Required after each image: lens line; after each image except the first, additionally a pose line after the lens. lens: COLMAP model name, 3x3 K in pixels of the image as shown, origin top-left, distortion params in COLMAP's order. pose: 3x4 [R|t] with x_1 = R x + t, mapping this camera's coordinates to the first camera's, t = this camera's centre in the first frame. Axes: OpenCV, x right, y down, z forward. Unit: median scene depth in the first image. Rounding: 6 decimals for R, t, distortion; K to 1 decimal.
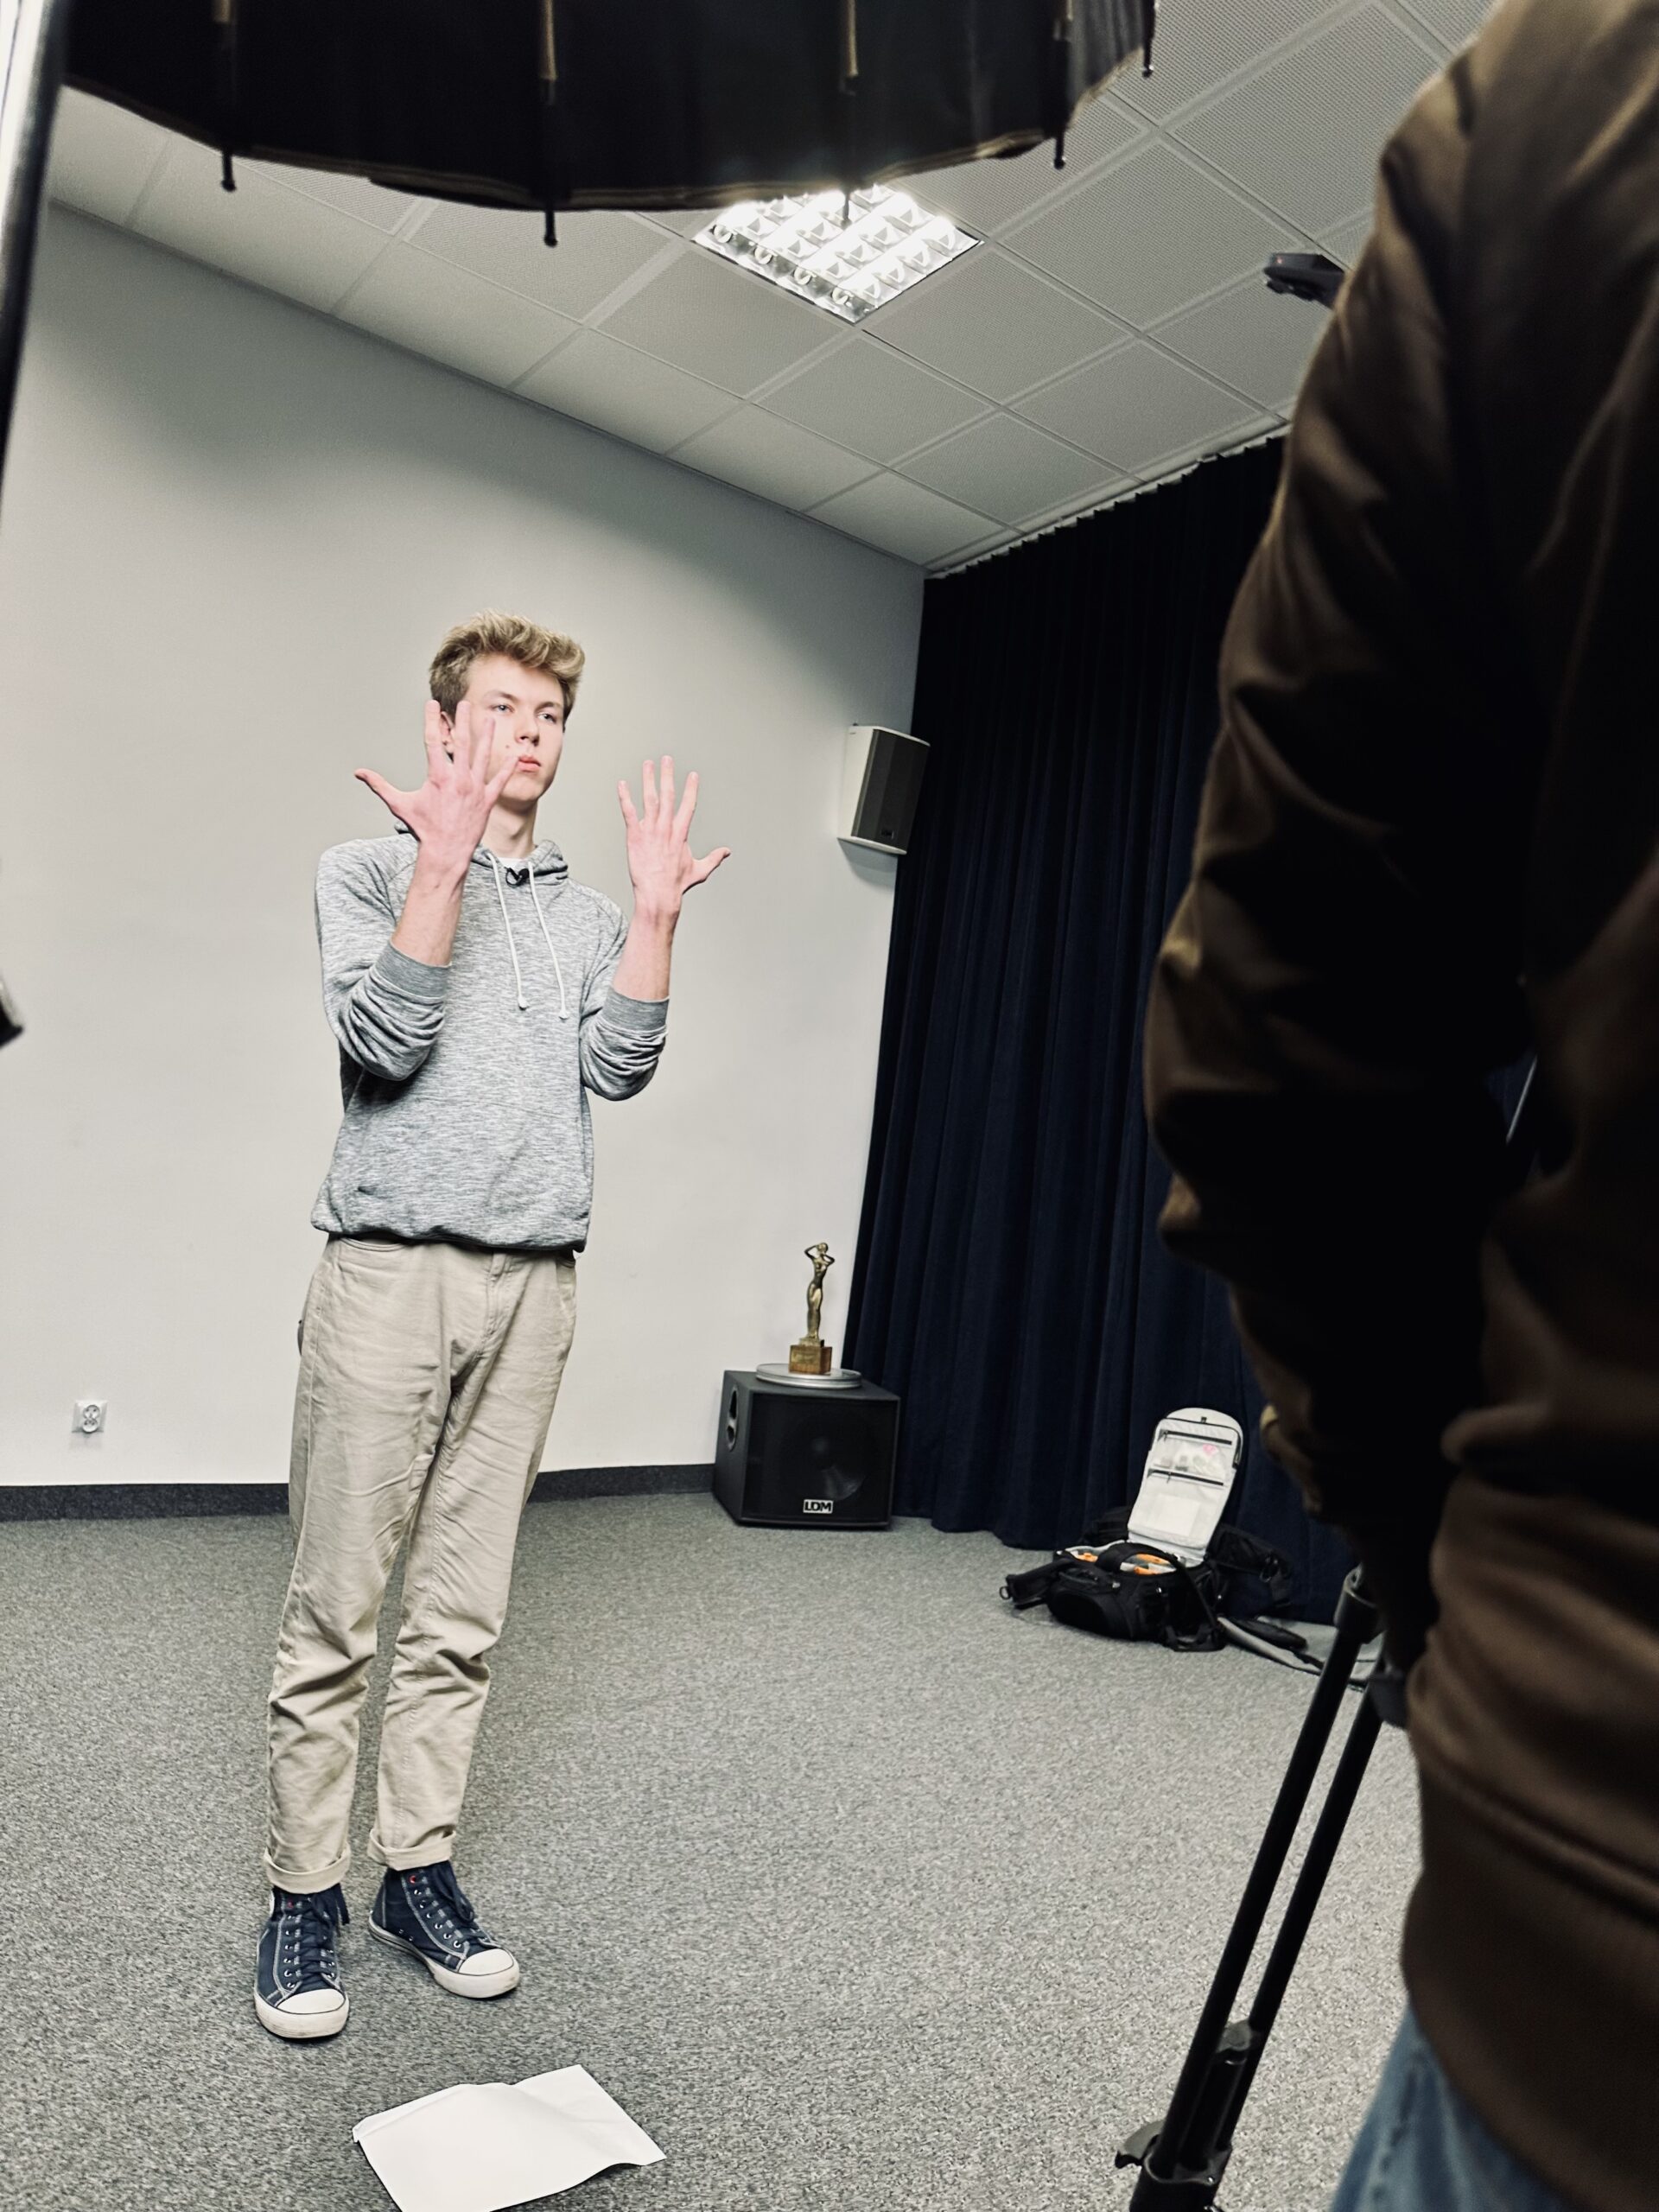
lens RADIAL K [[1508.5, 0, 829.5], [0, 1508.5, 1106.0], [0, 0, 1]] dist [0.074132, -0.230710]
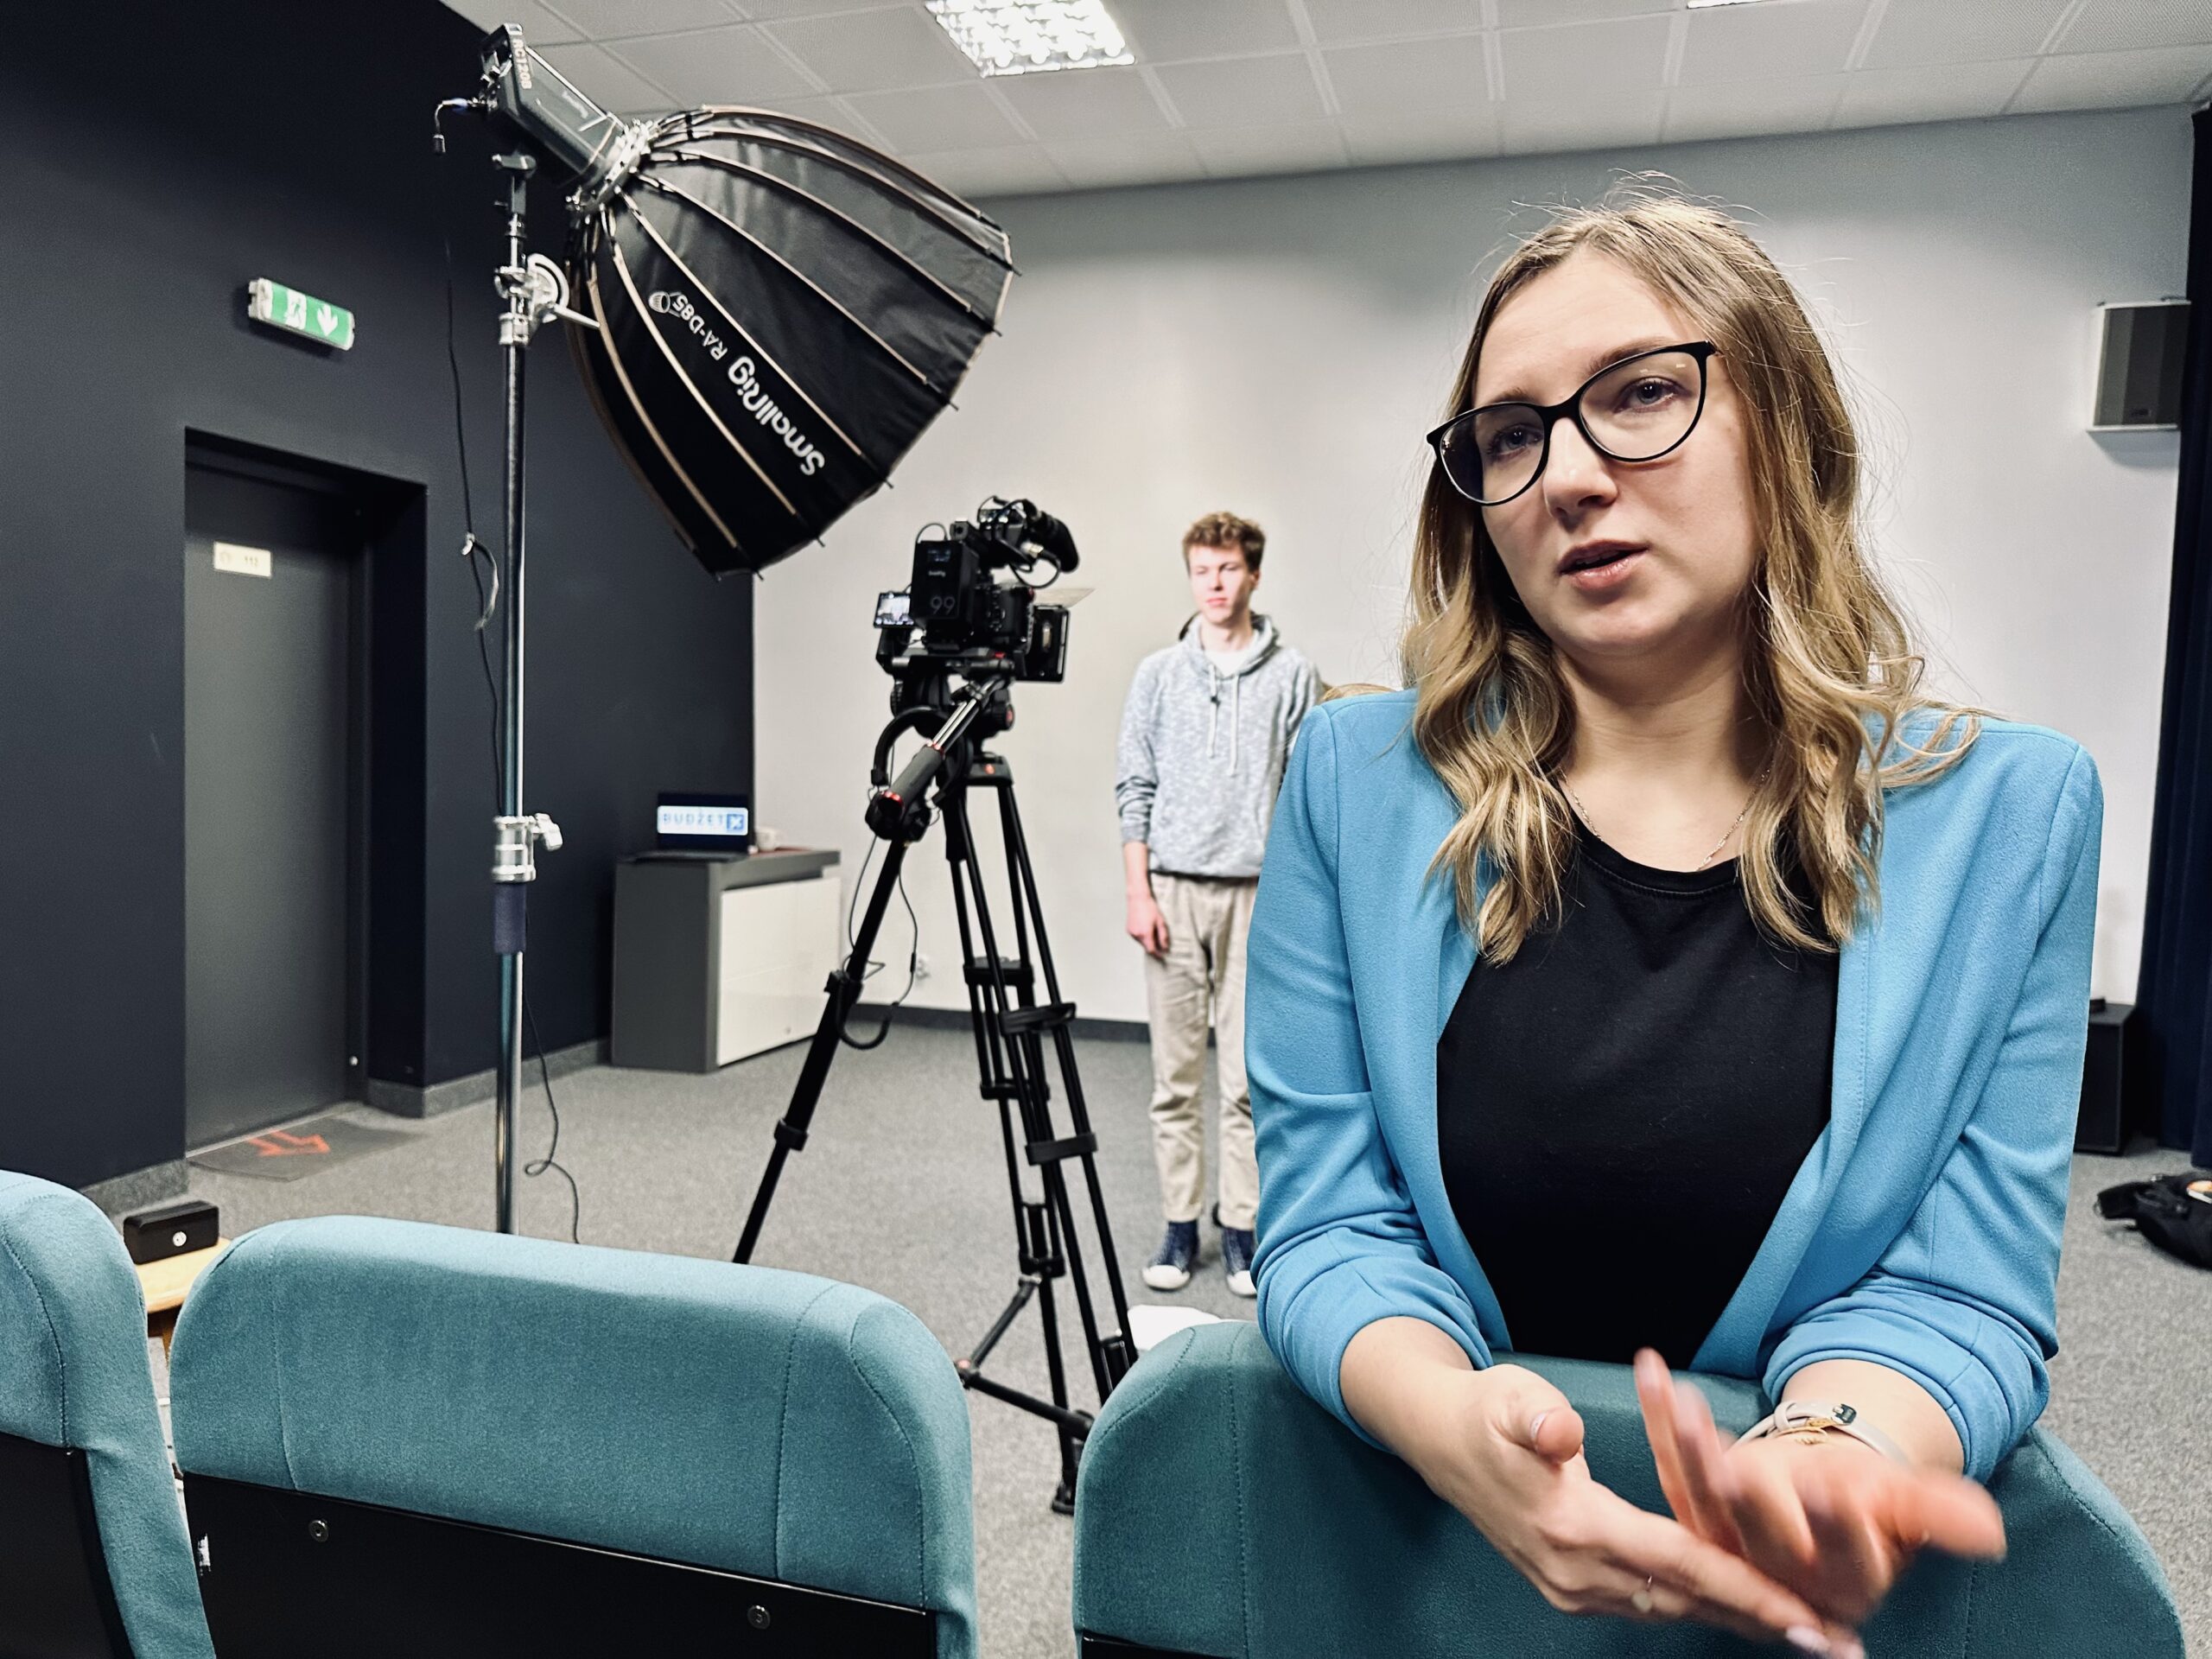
lens RADIAL K [[1508.5, 0, 1106.0], [0, 1508.5, 829.5], [0, 0, 1]] dist [0.074132, -0.230710]
pose [[0.623683, -0.030807, -0.781070, 1.076508], [0.083957, 0.996083, 0.027752, -0.024274], [0.777156, -0.082885, 0.623826, -0.206364]]
